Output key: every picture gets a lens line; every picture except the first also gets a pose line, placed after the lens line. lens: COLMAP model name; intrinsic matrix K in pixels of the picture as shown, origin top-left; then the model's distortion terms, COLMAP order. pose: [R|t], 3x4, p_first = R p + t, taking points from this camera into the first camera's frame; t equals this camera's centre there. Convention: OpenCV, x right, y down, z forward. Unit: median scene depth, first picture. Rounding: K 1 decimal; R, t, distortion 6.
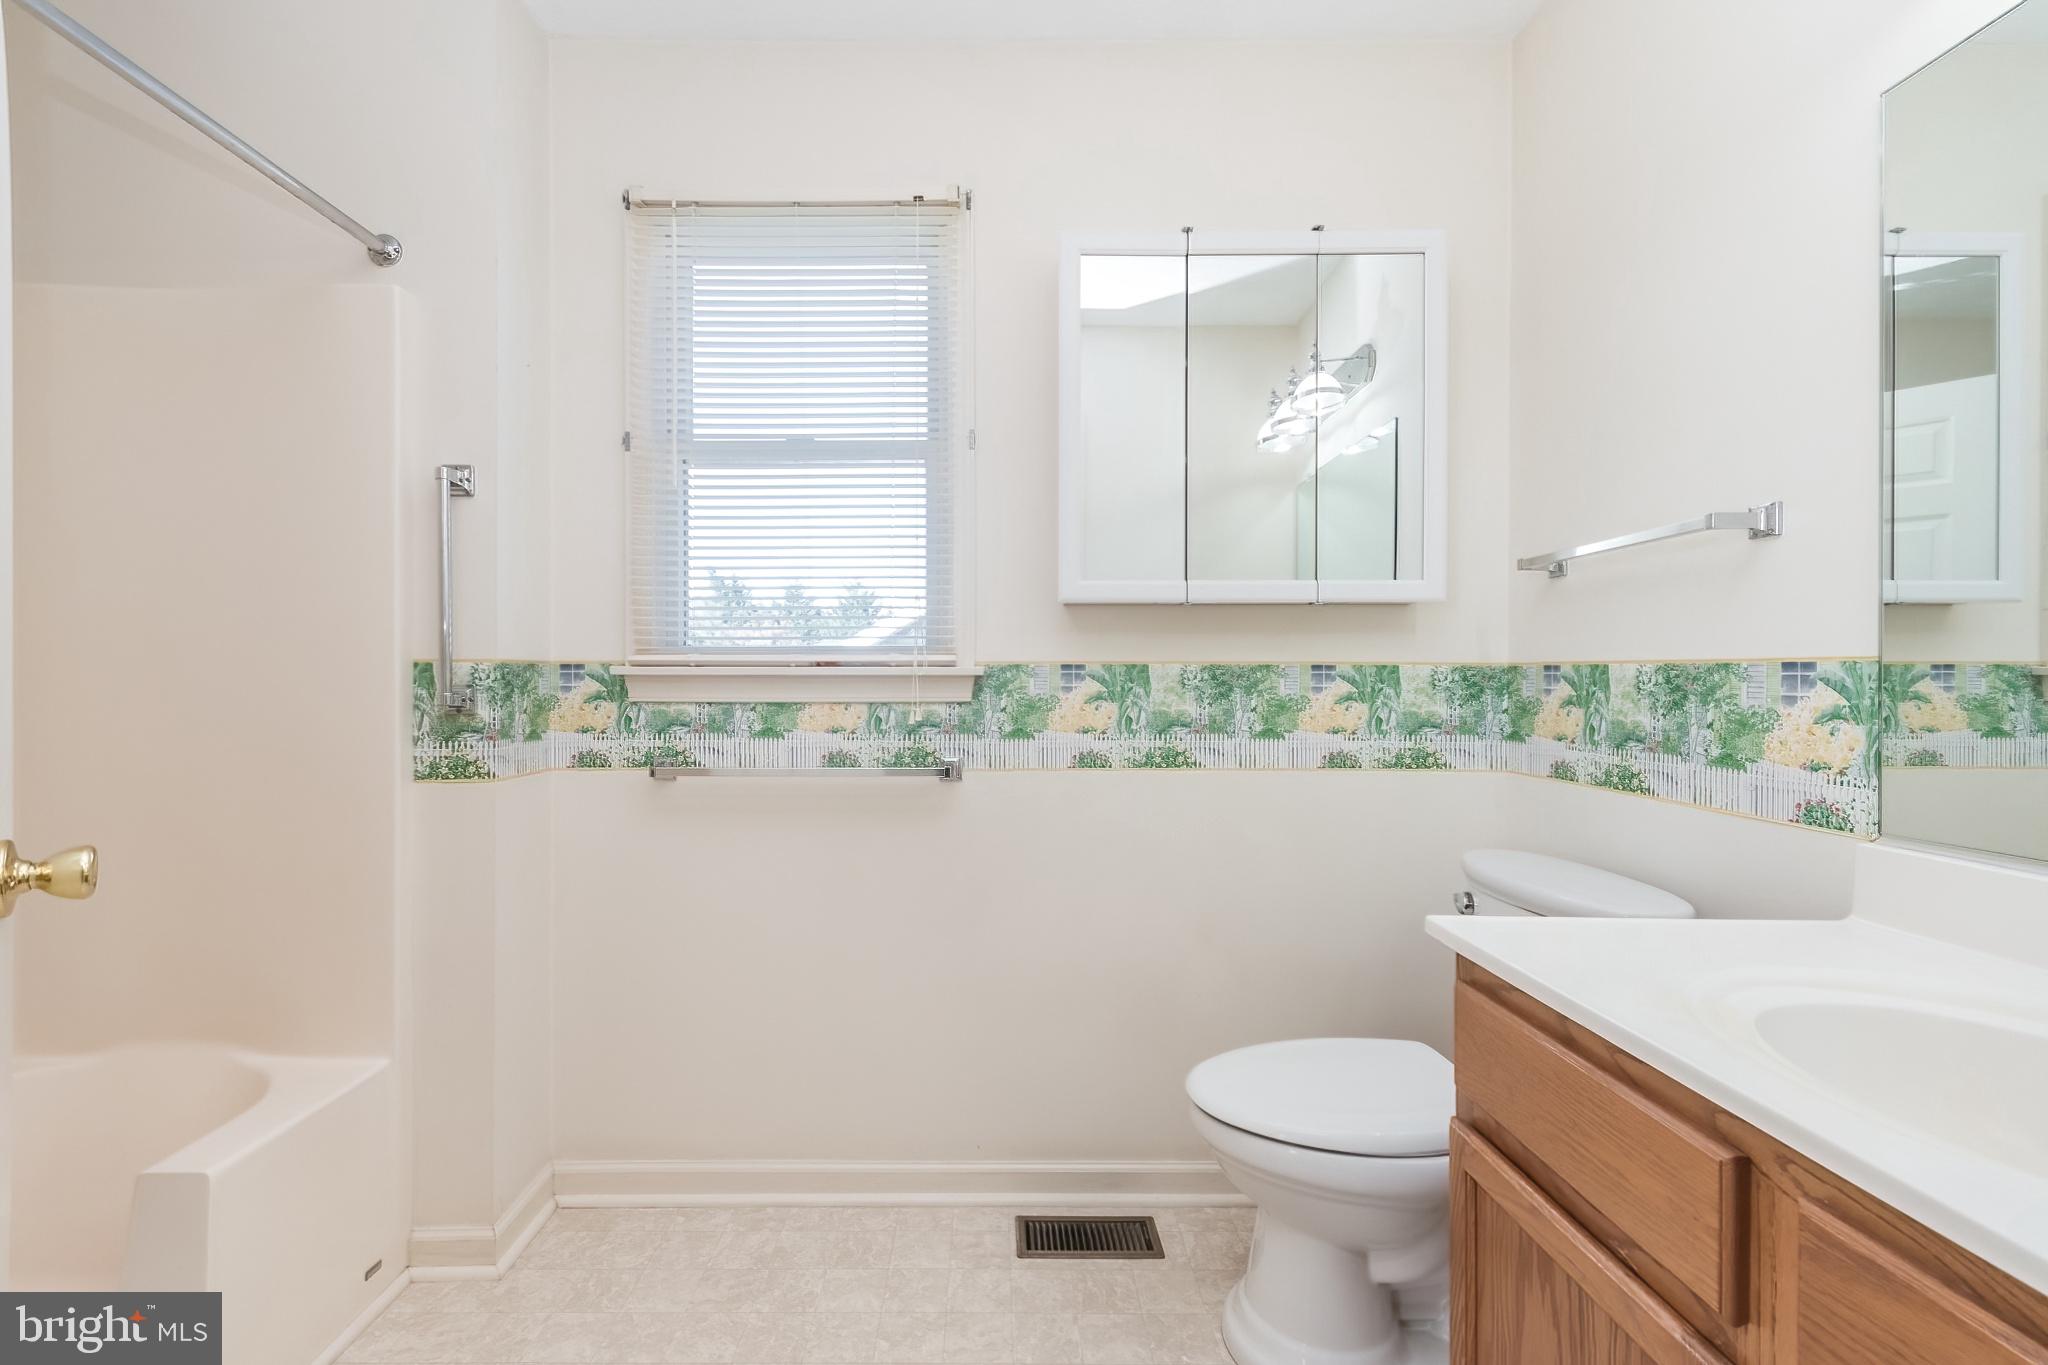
lens RADIAL K [[946.4, 0, 1011.9], [0, 946.4, 670.4], [0, 0, 1]] dist [-0.000169, 0.000097]
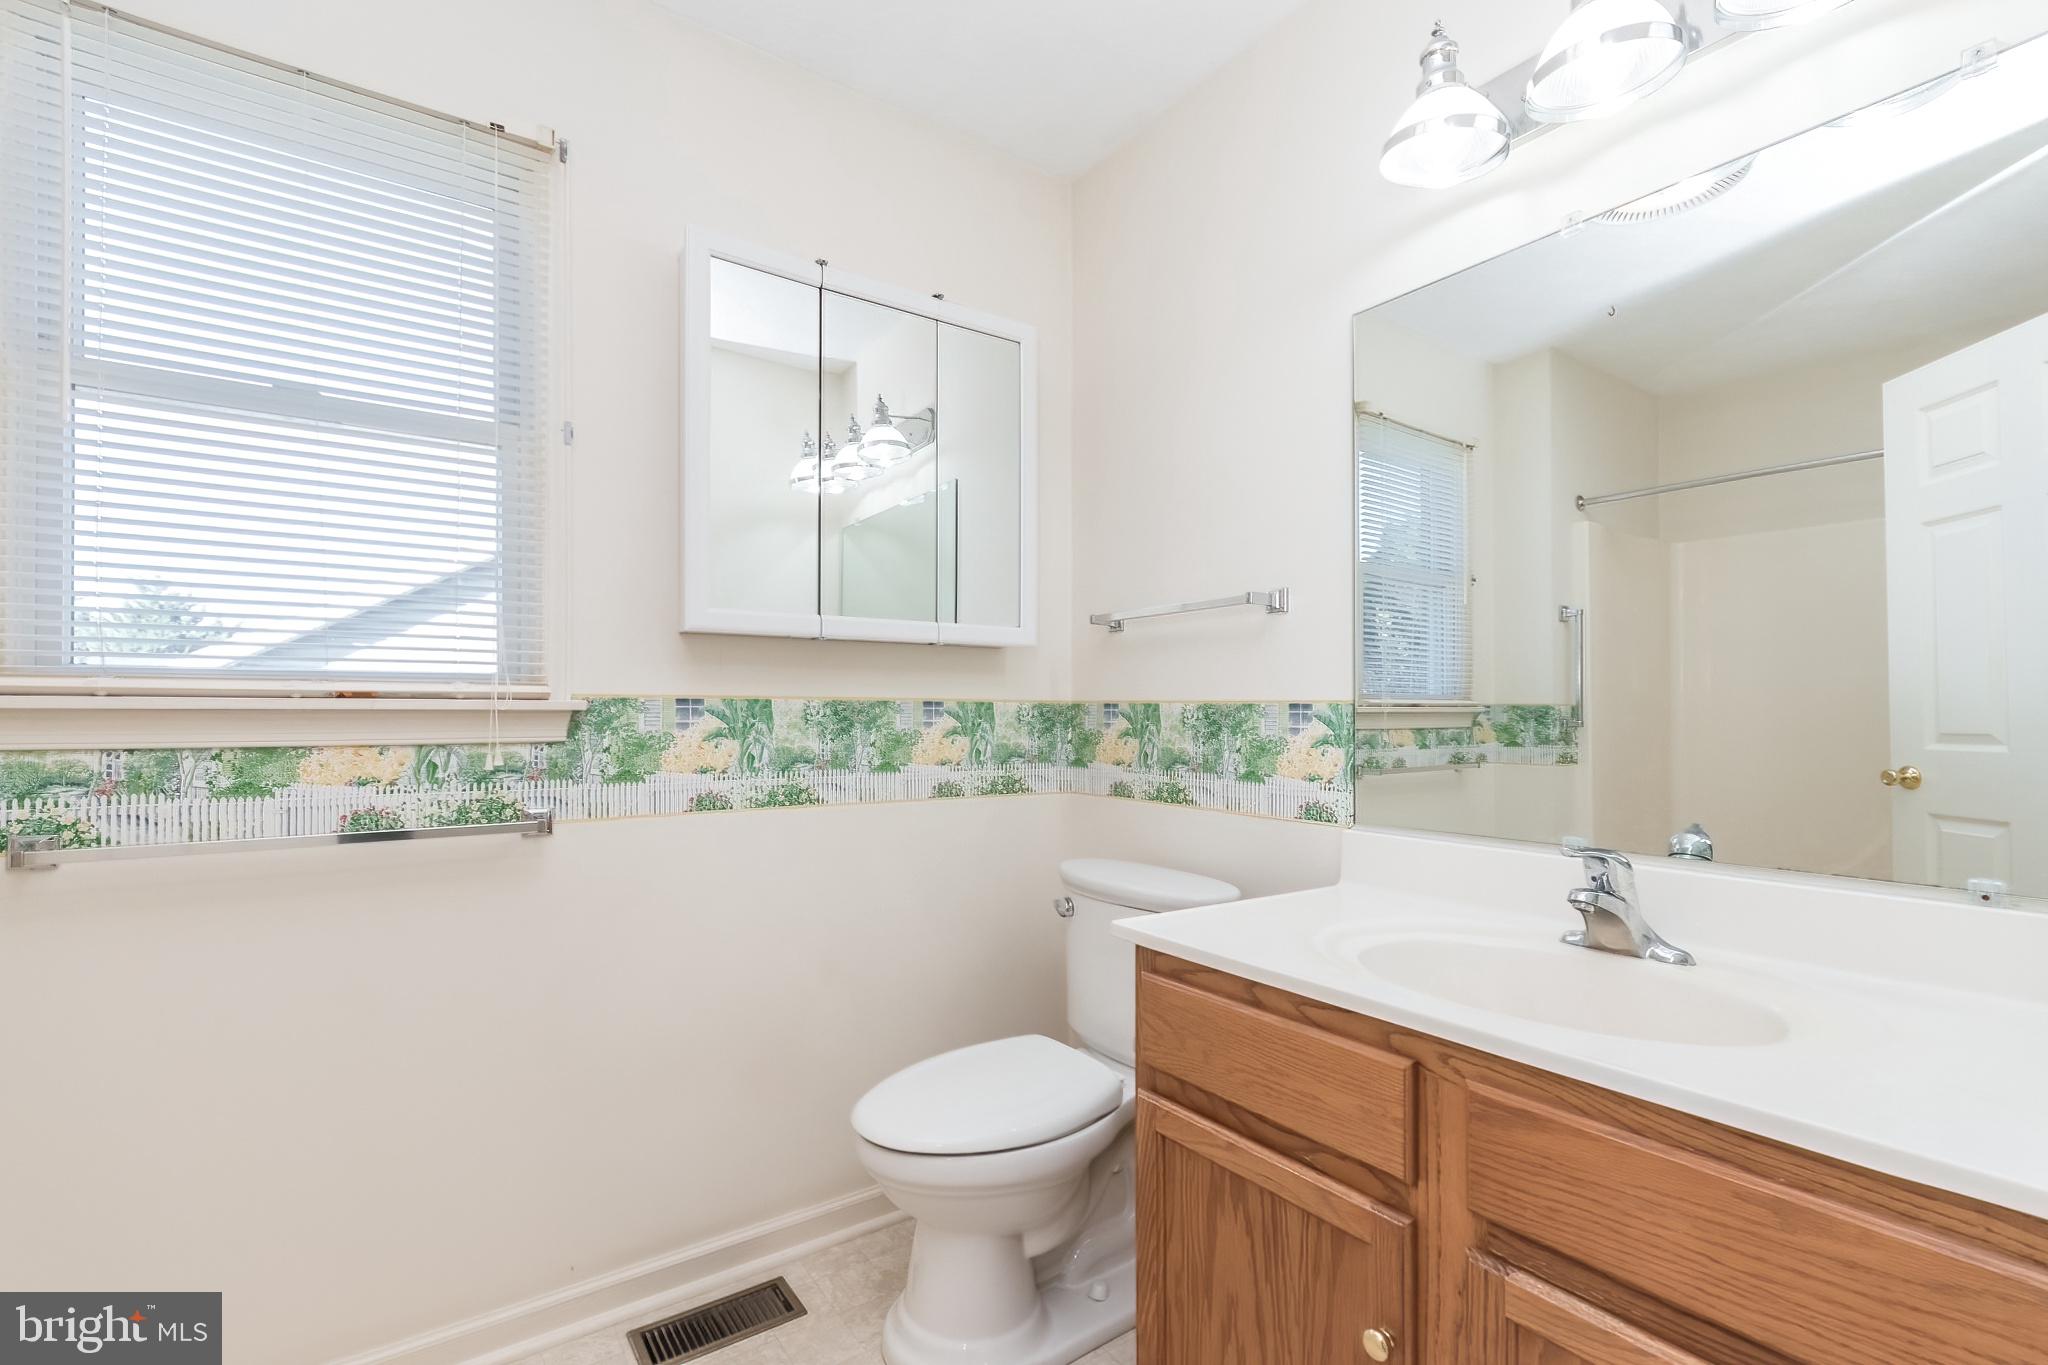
lens RADIAL K [[921.1, 0, 1014.6], [0, 921.1, 694.5], [0, 0, 1]] dist [0.007034, 0.000500]
pose [[0.812575, 0.012362, 0.582725, -0.205387], [-0.007315, 0.999913, -0.011012, -0.002846], [-0.582811, 0.004685, 0.812595, 0.095954]]
